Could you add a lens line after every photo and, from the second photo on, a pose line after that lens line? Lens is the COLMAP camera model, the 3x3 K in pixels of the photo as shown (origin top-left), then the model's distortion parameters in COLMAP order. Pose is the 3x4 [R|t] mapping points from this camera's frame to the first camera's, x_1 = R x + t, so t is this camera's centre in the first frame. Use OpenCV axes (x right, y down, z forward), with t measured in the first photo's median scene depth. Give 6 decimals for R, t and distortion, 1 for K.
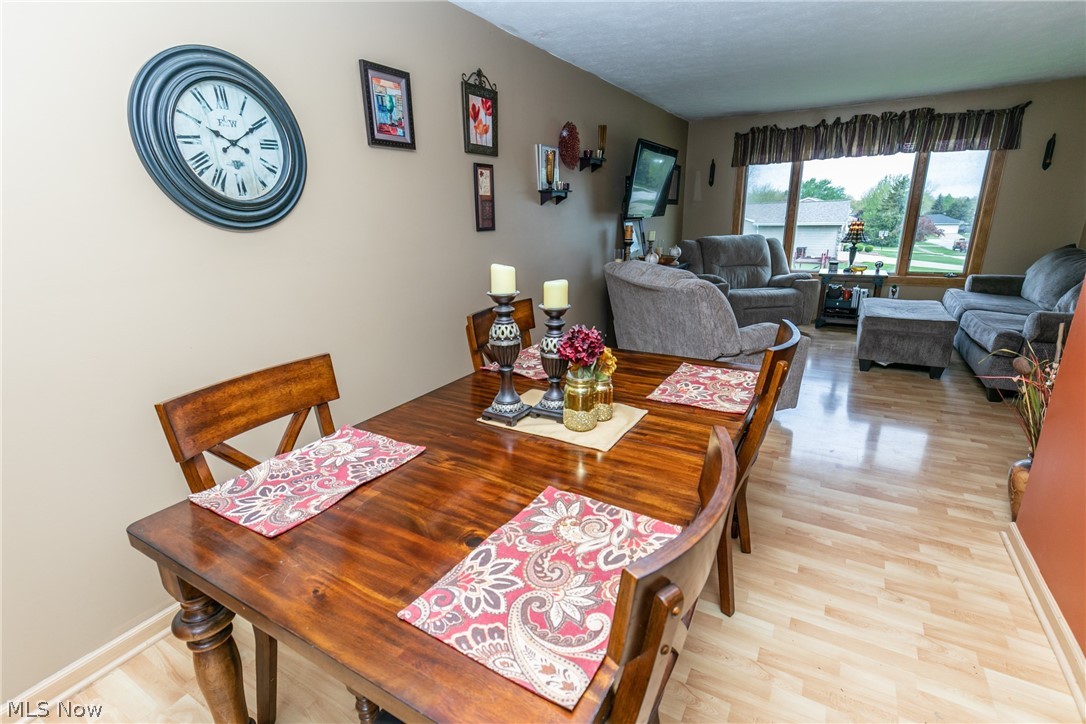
lens RADIAL K [[502.6, 0, 543.0], [0, 502.6, 362.0], [0, 0, 1]] dist [0.001566, -0.000275]
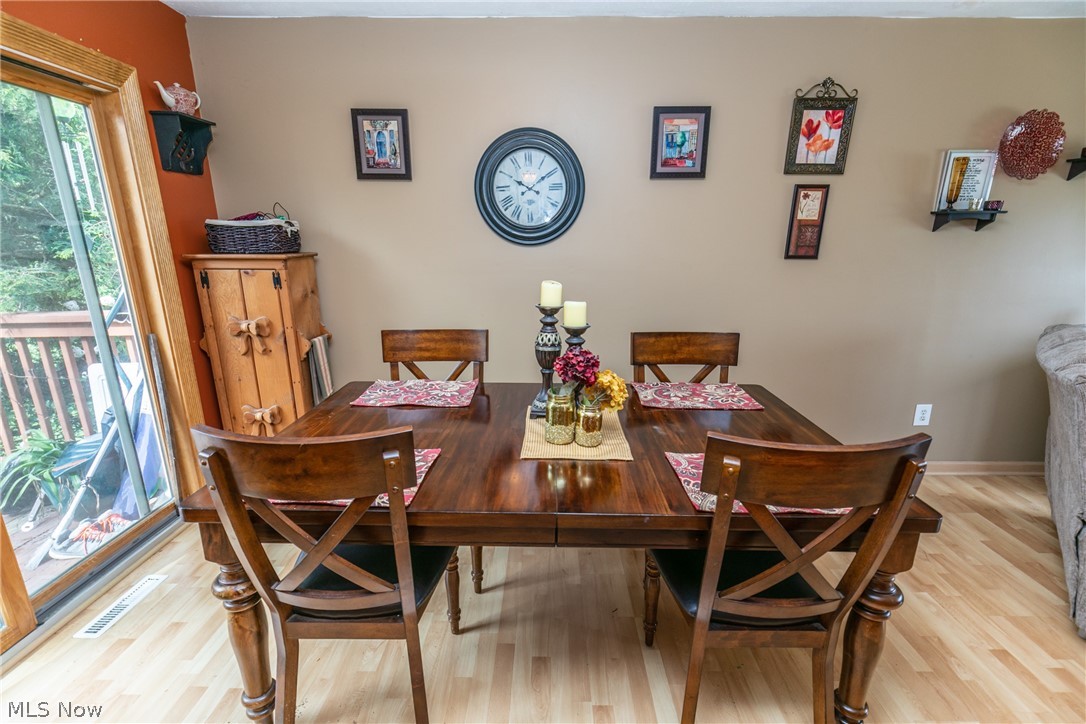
lens RADIAL K [[478.4, 0, 543.0], [0, 478.4, 362.0], [0, 0, 1]] dist [-0.000667, -0.000888]
pose [[0.494643, 0.238500, -0.835731, 0.446694], [-0.263878, 0.957428, 0.117048, -0.070744], [0.828068, 0.162634, 0.536520, 0.214448]]
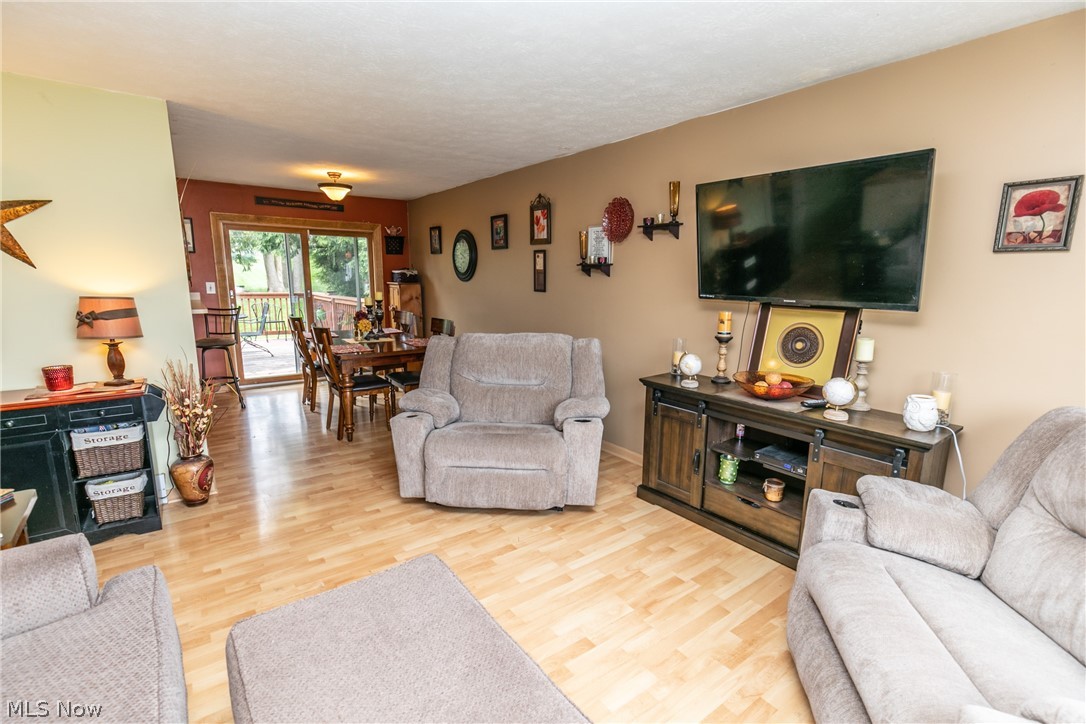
lens RADIAL K [[502.6, 0, 543.0], [0, 502.6, 362.0], [0, 0, 1]] dist [0.001566, -0.000275]
pose [[-0.398563, 0.184671, -0.898357, 1.413970], [-0.259631, 0.916732, 0.303635, -0.579444], [0.879625, 0.354259, -0.317429, 1.709058]]
